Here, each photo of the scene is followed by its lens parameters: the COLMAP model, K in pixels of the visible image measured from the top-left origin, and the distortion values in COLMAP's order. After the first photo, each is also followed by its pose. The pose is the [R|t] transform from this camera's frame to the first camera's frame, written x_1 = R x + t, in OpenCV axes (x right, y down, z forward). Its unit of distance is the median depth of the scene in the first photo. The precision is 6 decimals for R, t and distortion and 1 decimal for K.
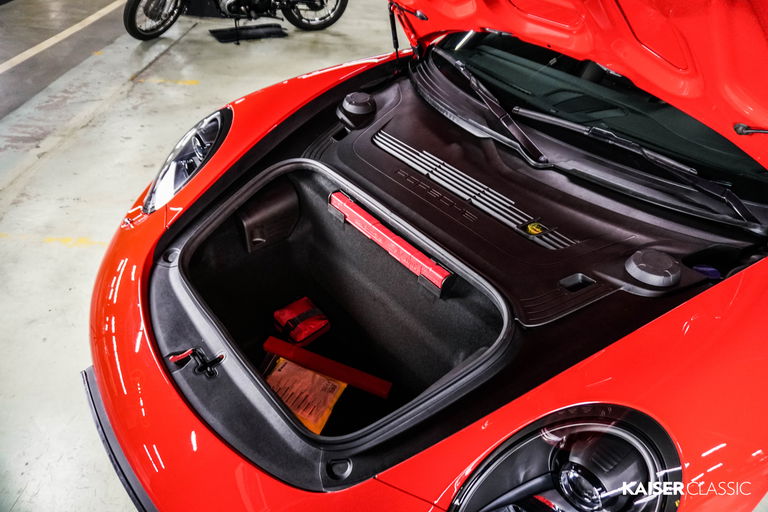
lens RADIAL K [[511.3, 0, 383.7], [0, 511.3, 252.5], [0, 0, 1]] dist [-0.049941, 0.033990]
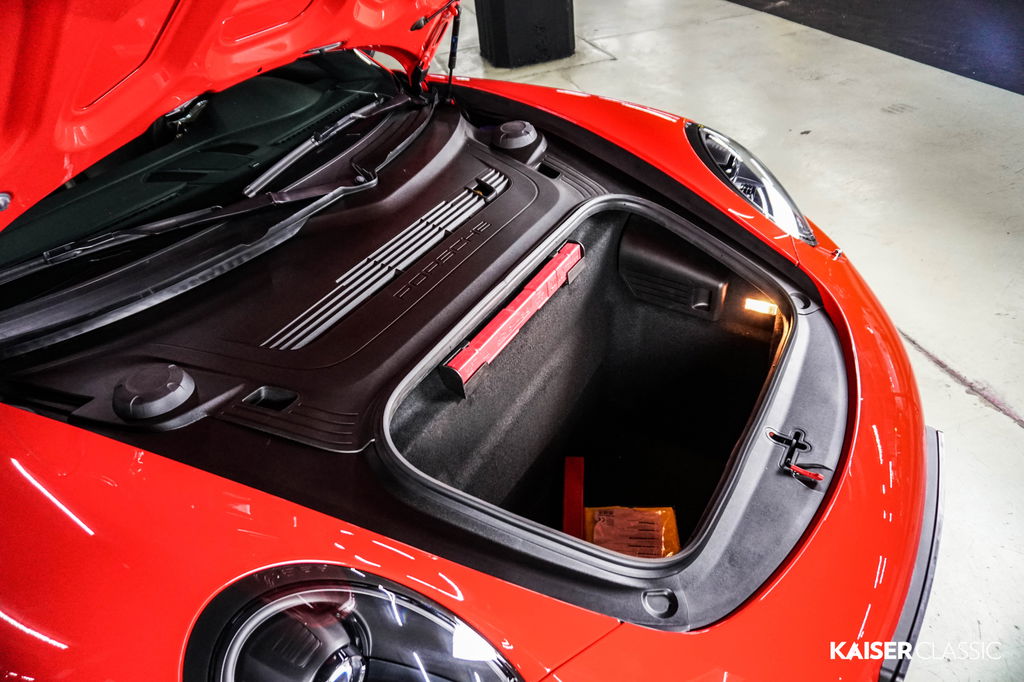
lens RADIAL K [[681.7, 0, 511.6], [0, 681.7, 336.4], [0, 0, 1]] dist [-0.049941, 0.033990]
pose [[-0.336690, -0.576744, 0.744316, -0.702609], [0.646309, 0.433310, 0.628114, -0.600853], [-0.684780, 0.692538, 0.226863, 0.780768]]
